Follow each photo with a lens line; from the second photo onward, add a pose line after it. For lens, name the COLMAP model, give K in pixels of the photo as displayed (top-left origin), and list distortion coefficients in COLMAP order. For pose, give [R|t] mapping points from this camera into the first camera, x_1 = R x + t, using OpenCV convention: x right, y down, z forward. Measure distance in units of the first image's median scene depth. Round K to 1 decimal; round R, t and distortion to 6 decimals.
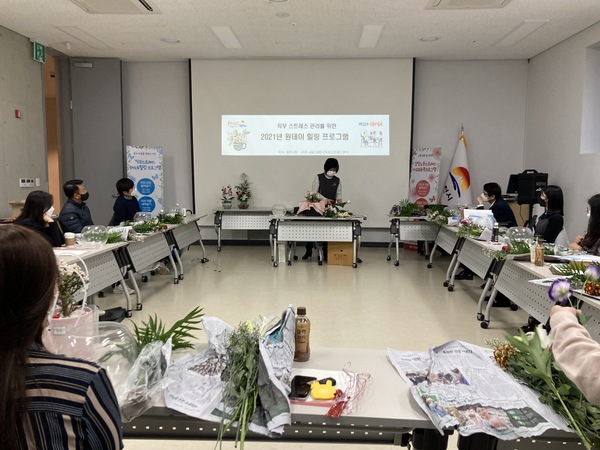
lens RADIAL K [[495.7, 0, 300.2], [0, 495.7, 222.7], [0, 0, 1]] dist [0.028081, 0.001842]
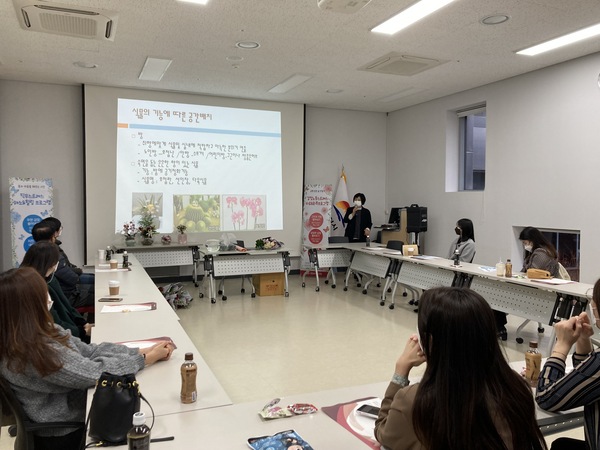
lens RADIAL K [[495.7, 0, 298.9], [0, 495.7, 228.4], [0, 0, 1]] dist [0.028081, 0.001842]
pose [[0.901206, -0.026331, 0.432591, -0.273045], [0.046228, 0.998298, -0.035541, -0.013438], [-0.430919, 0.052027, 0.900889, 0.016700]]
